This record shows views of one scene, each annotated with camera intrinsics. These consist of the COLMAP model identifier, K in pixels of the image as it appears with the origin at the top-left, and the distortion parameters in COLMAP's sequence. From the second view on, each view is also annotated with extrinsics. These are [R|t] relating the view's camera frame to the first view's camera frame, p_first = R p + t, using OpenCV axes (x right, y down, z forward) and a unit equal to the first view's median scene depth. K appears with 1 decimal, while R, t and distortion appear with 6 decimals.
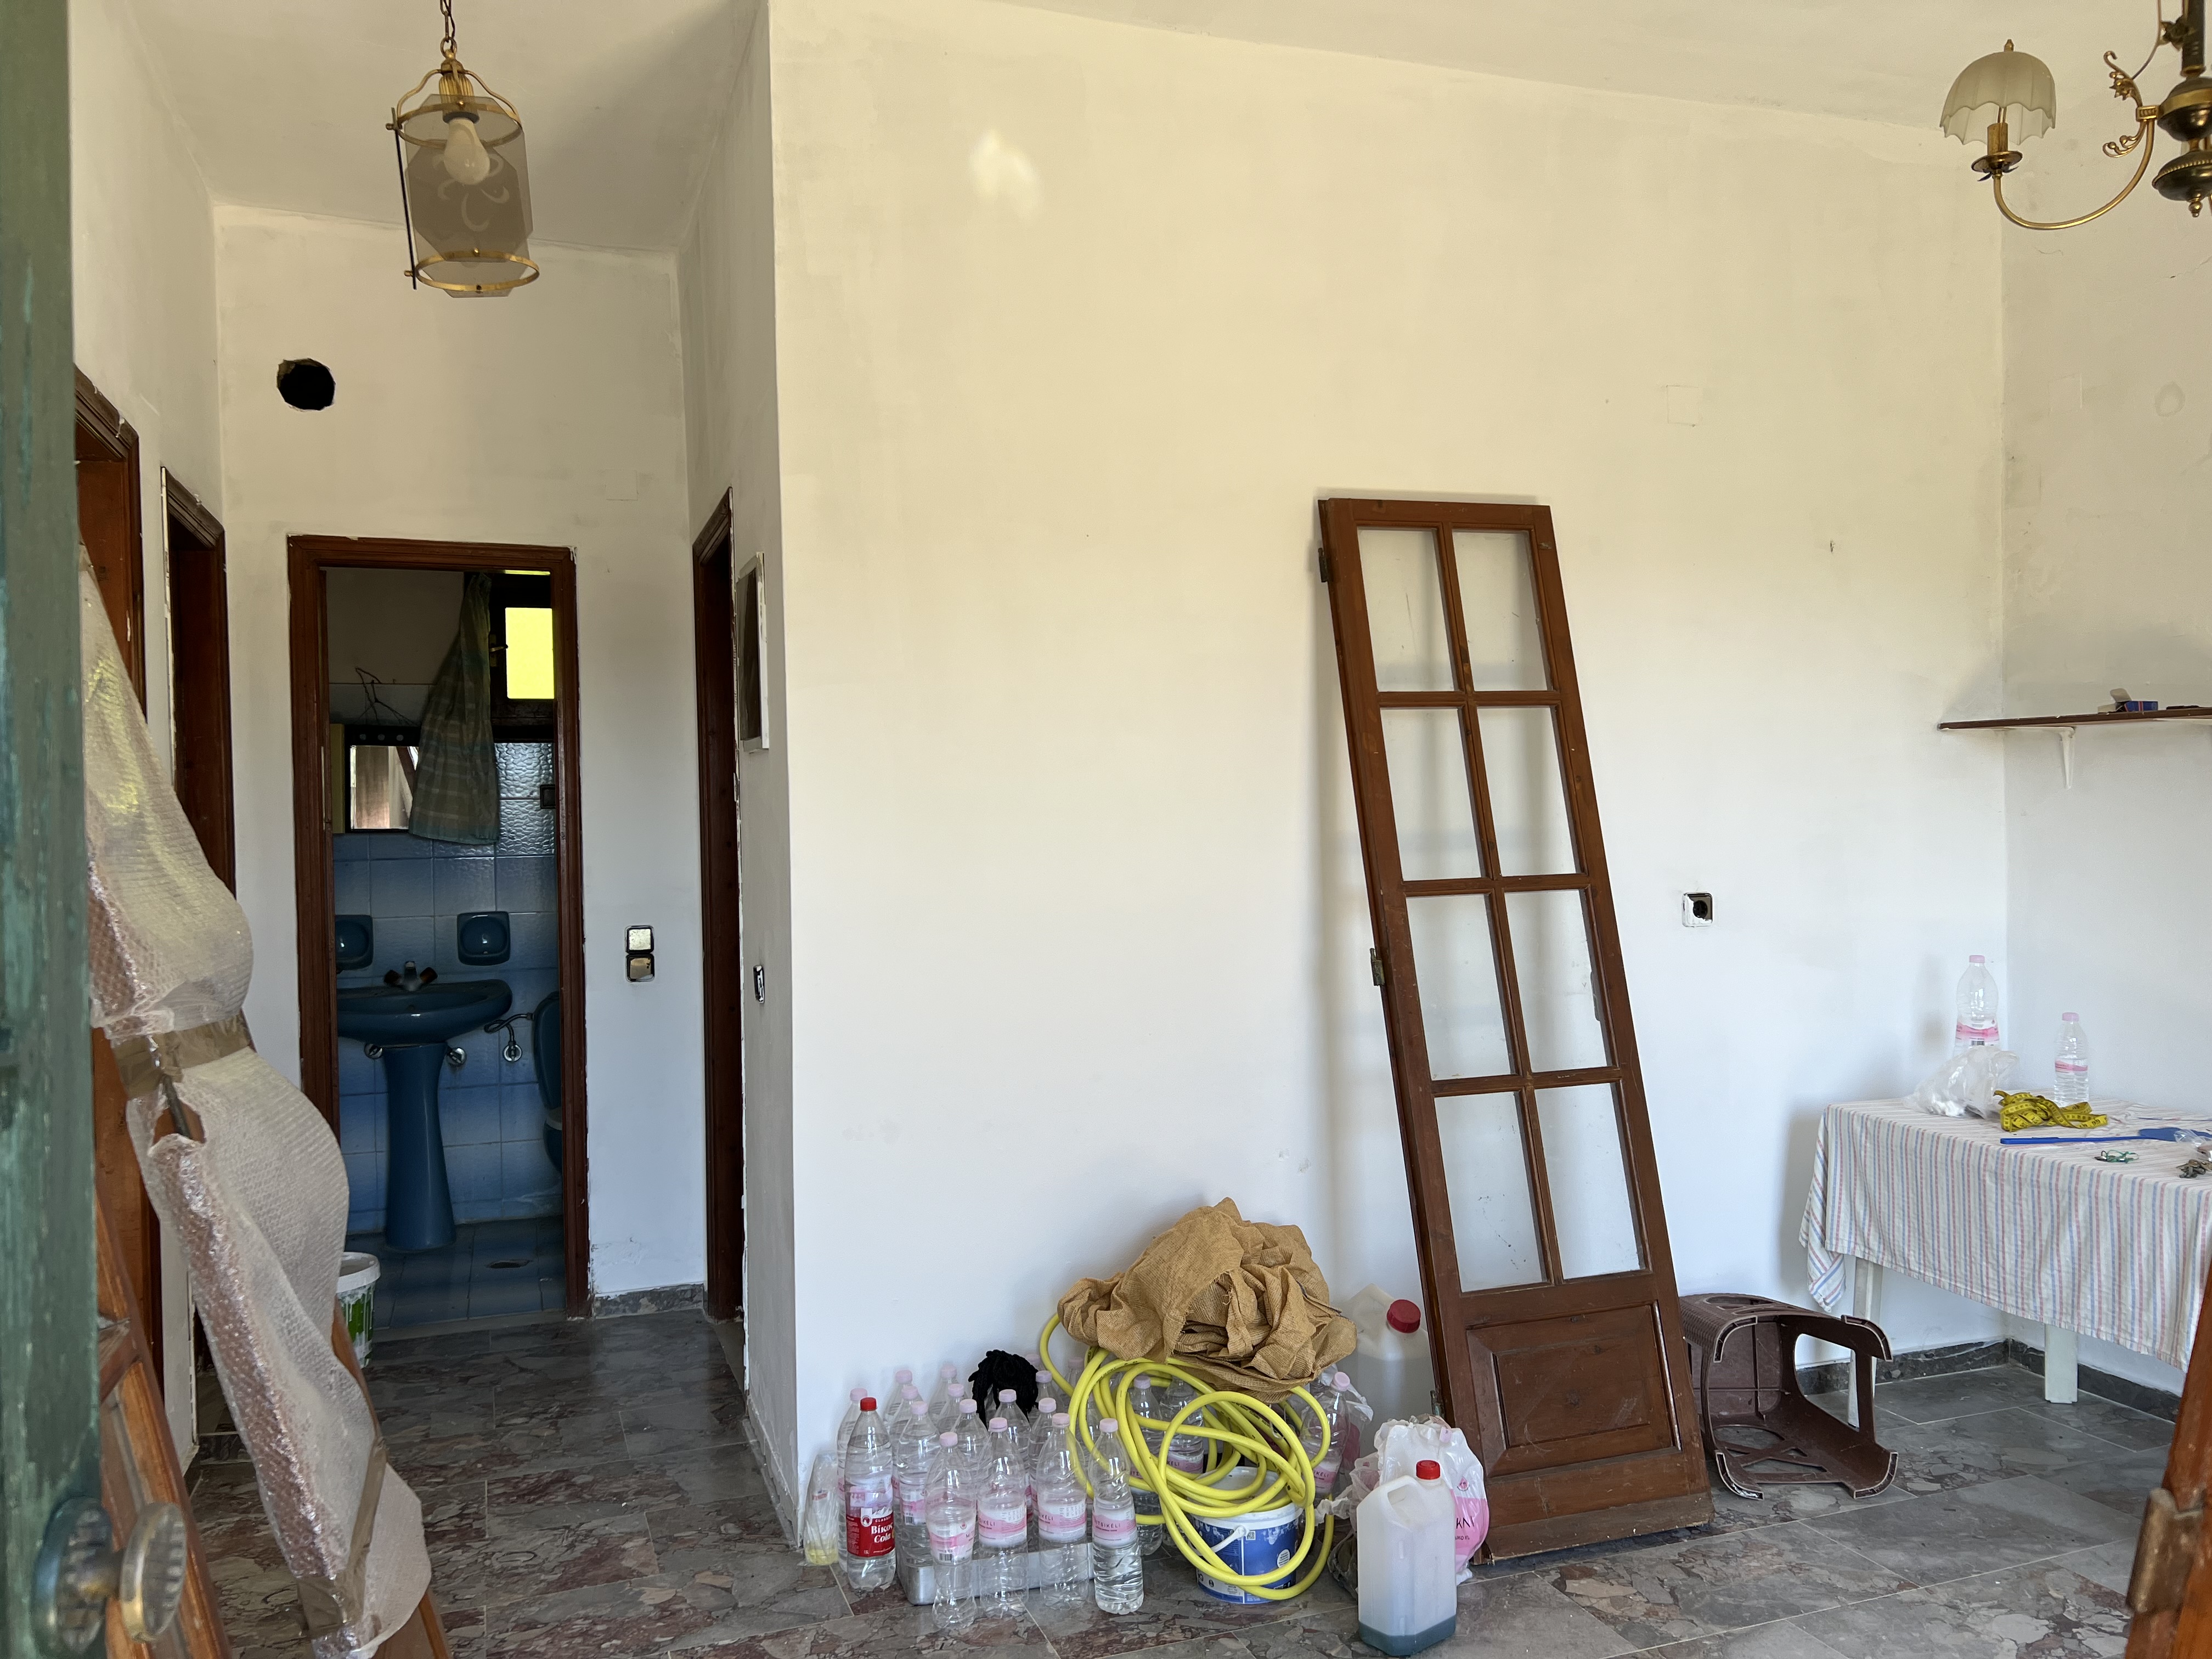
lens RADIAL K [[1674.4, 0, 1107.2], [0, 1674.4, 826.7], [0, 0, 1]] dist [0.011835, -0.003007]
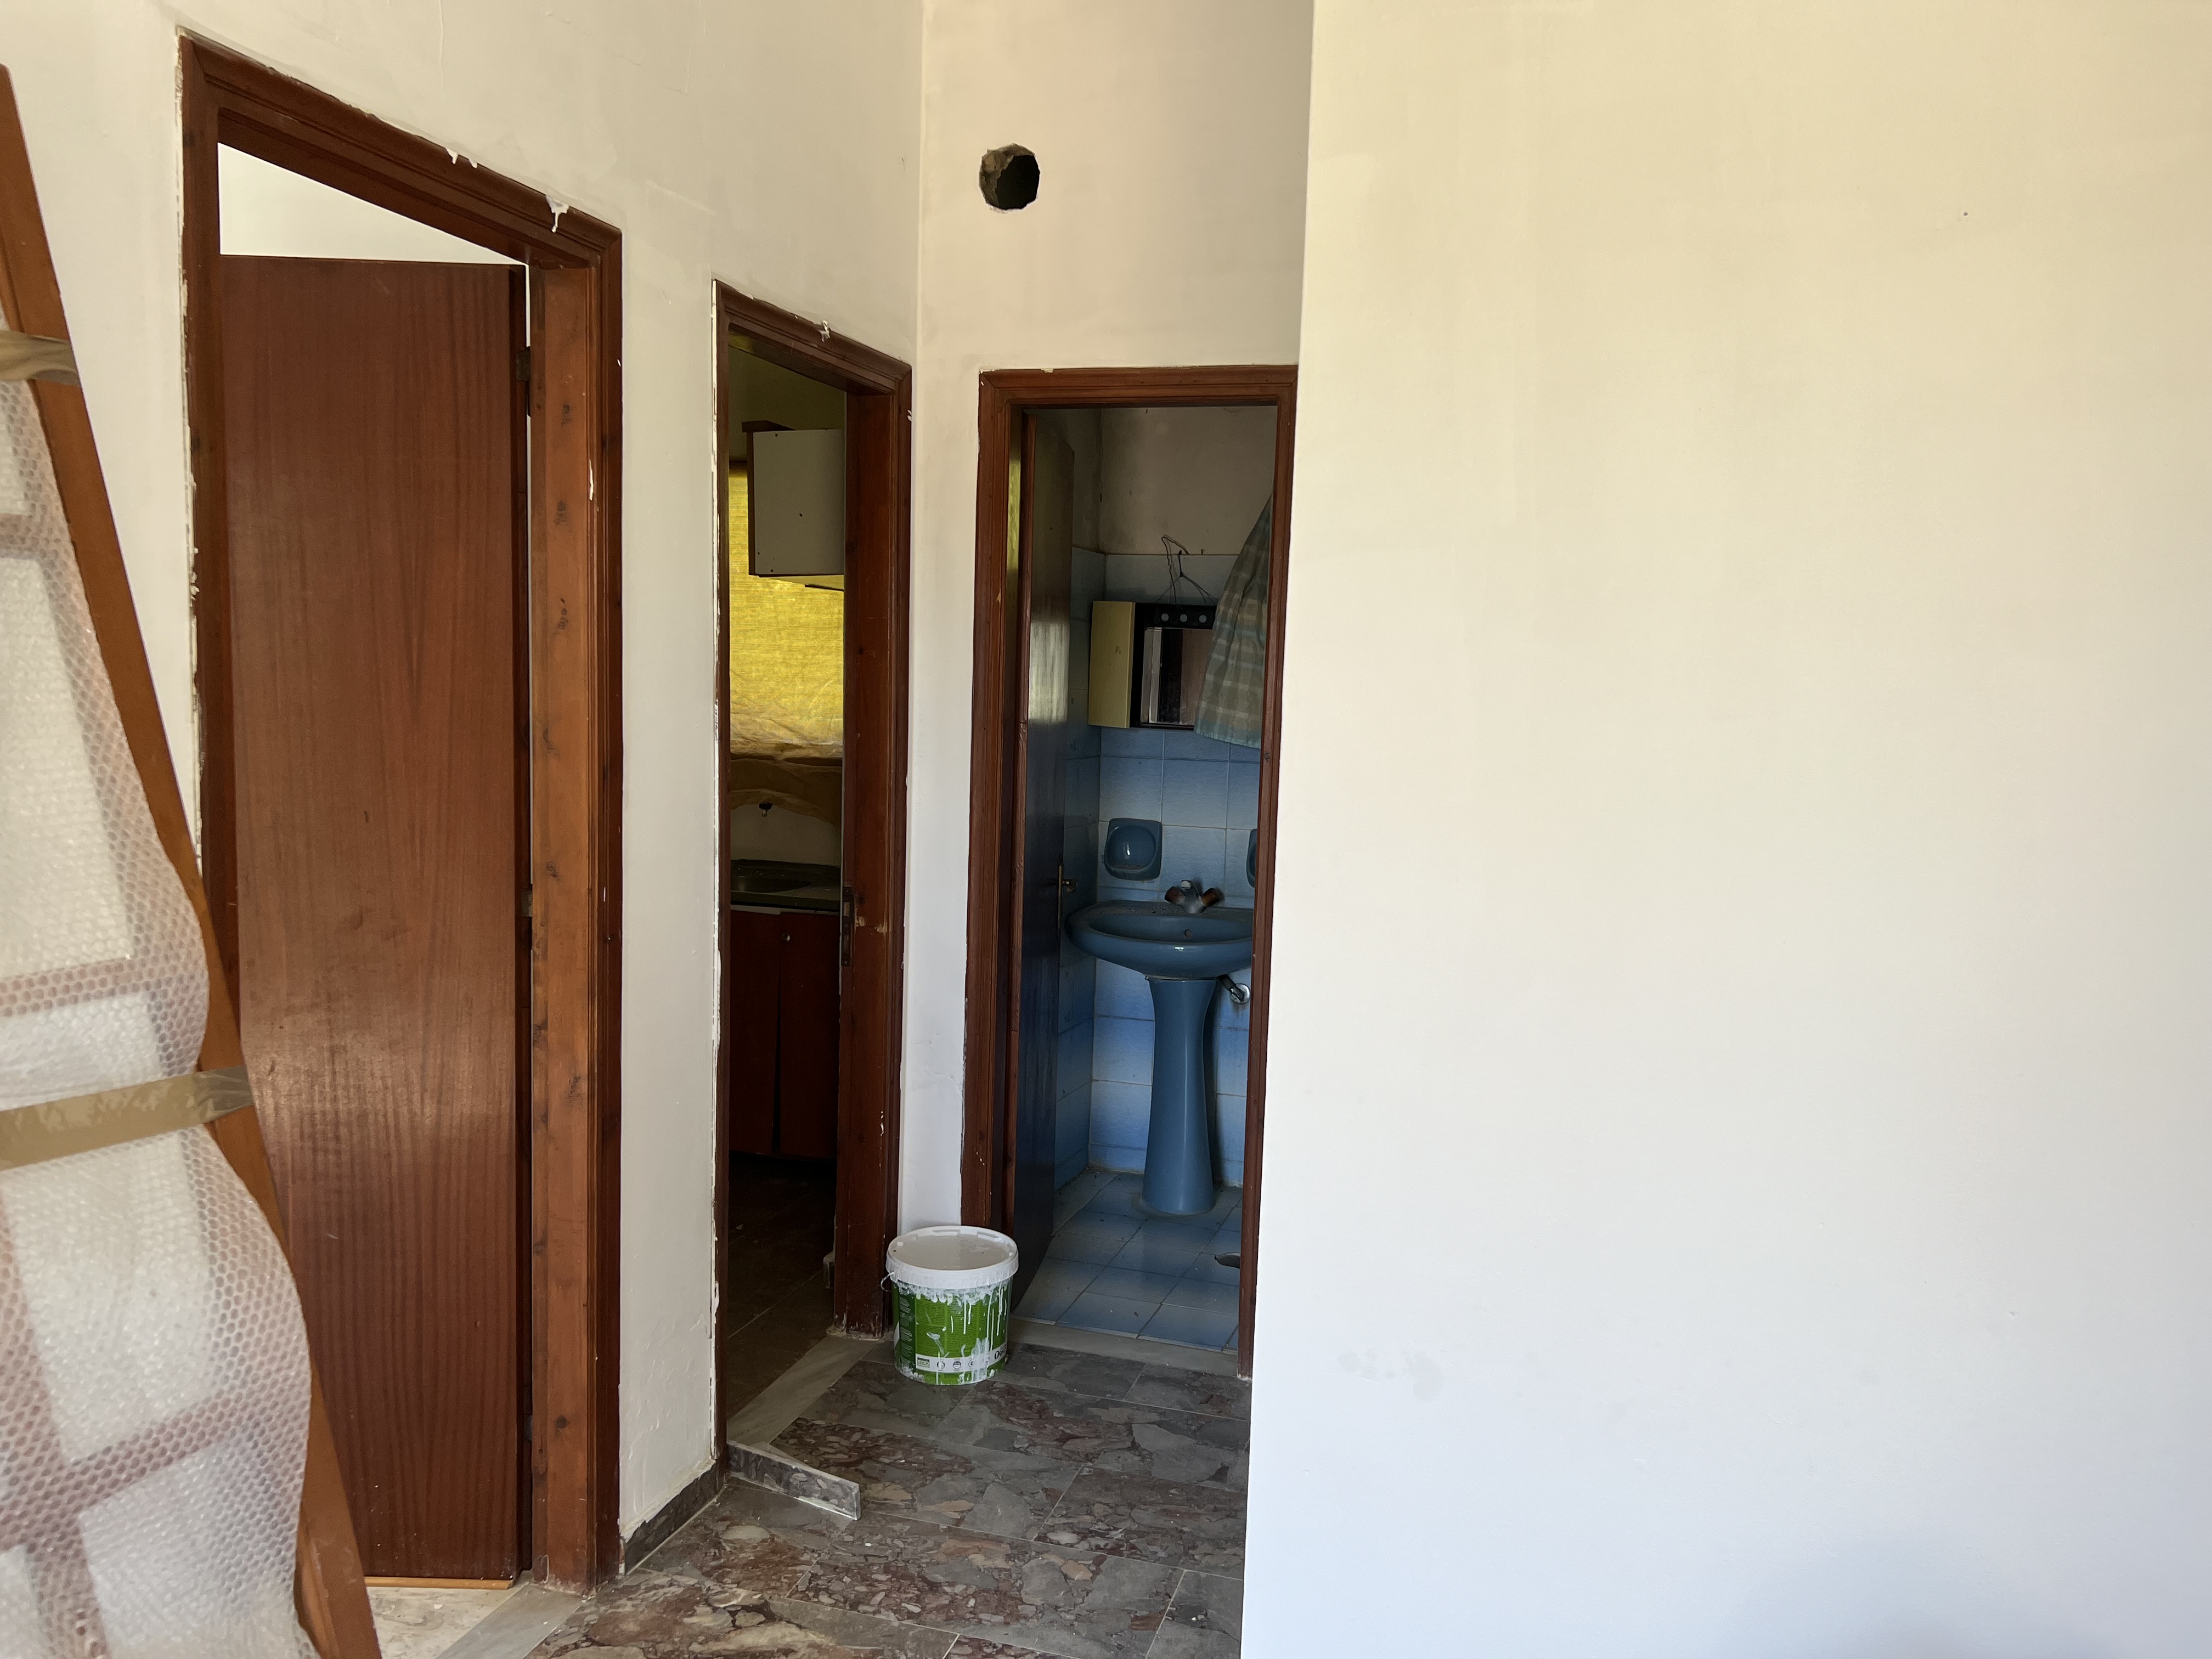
lens RADIAL K [[1674.4, 0, 1099.7], [0, 1674.4, 847.8], [0, 0, 1]] dist [0.011835, -0.003007]
pose [[0.805551, 0.104242, -0.583285, 0.060259], [-0.052294, 0.993069, 0.105256, -0.030946], [0.590215, -0.054286, 0.805419, 0.355141]]
